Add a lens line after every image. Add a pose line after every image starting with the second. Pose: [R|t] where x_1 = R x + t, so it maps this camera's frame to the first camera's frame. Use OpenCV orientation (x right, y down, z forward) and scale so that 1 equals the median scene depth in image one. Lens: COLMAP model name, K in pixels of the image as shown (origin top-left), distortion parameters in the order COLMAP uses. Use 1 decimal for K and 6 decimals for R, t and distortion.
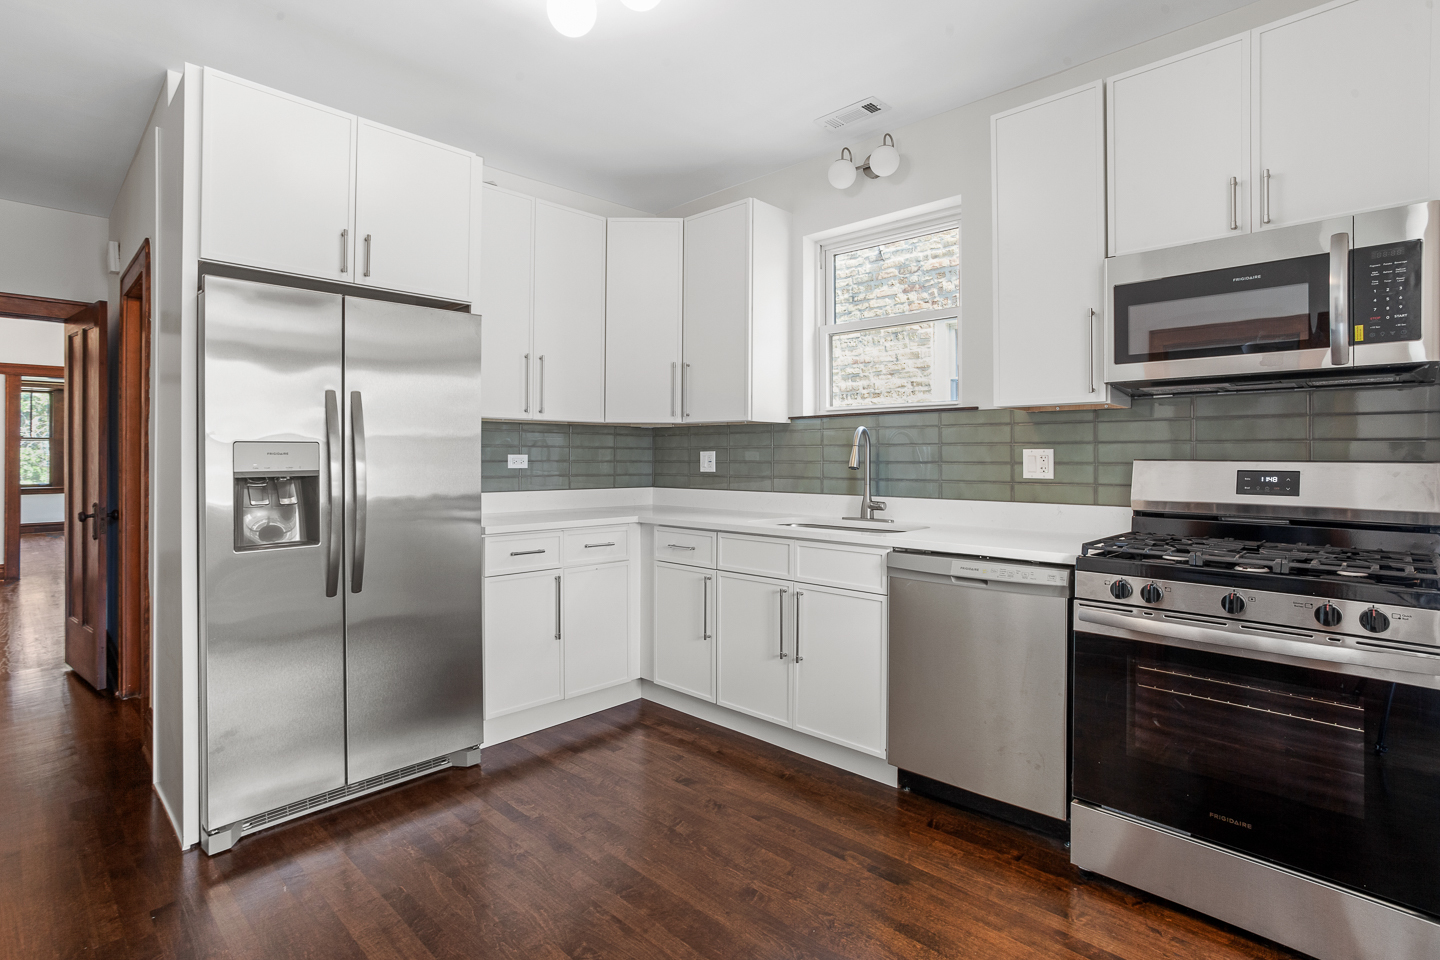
lens RADIAL K [[700.8, 0, 735.5], [0, 700.8, 458.1], [0, 0, 1]] dist [-0.053707, 0.034848]
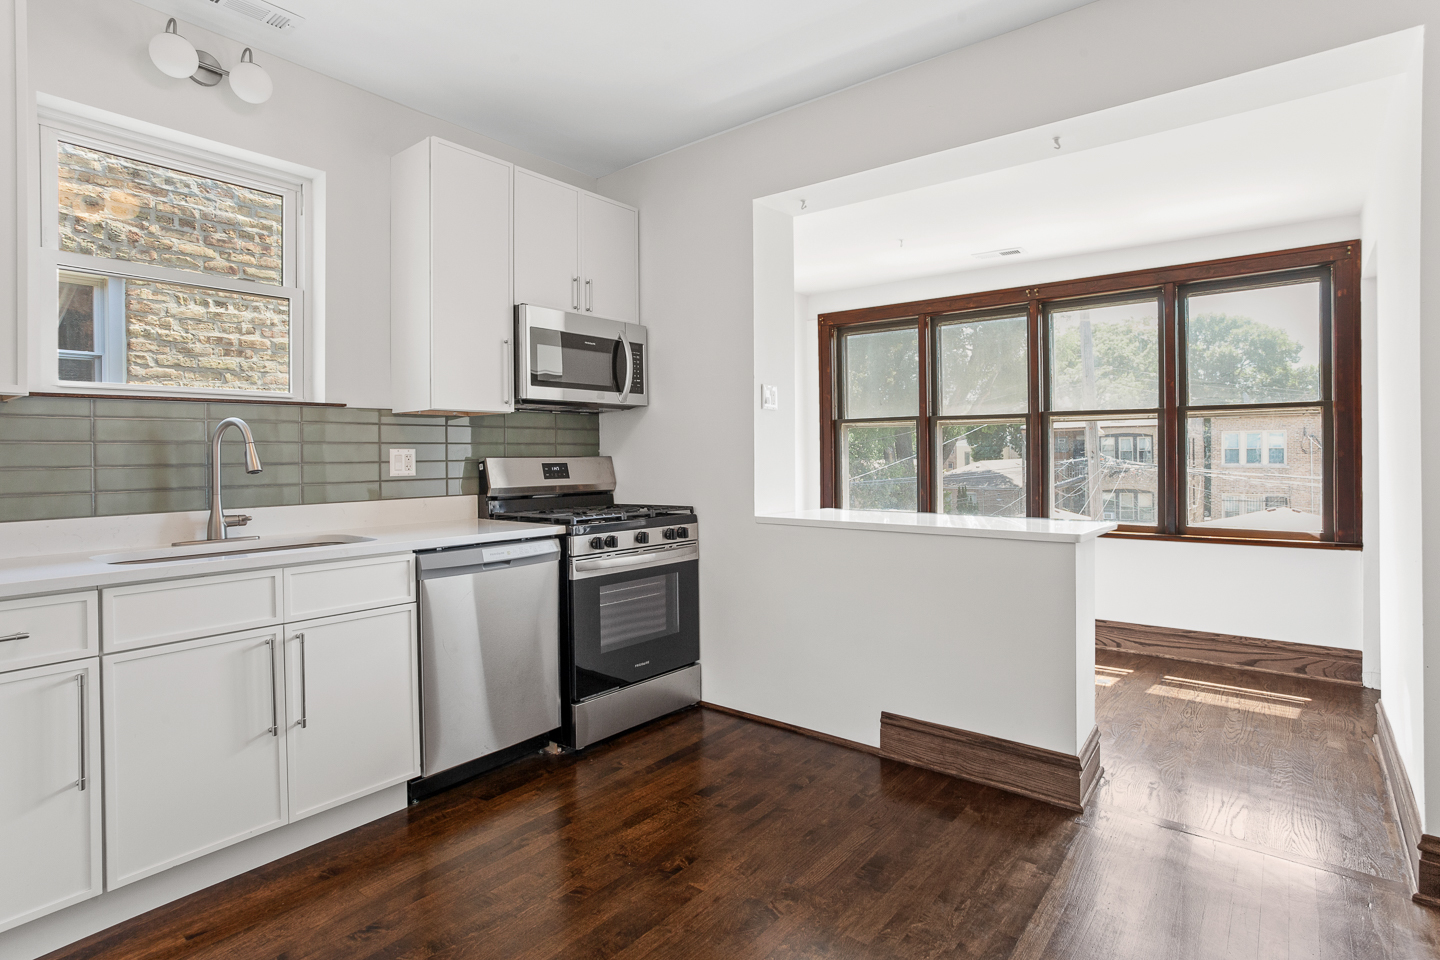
lens RADIAL K [[751.3, 0, 663.3], [0, 751.3, 457.2], [0, 0, 1]] dist [0.001181, 0.000346]
pose [[-0.033025, -0.005904, 0.999437, -0.656751], [0.010594, 0.999924, 0.006257, -0.002509], [-0.999398, 0.010795, -0.032960, 0.559099]]
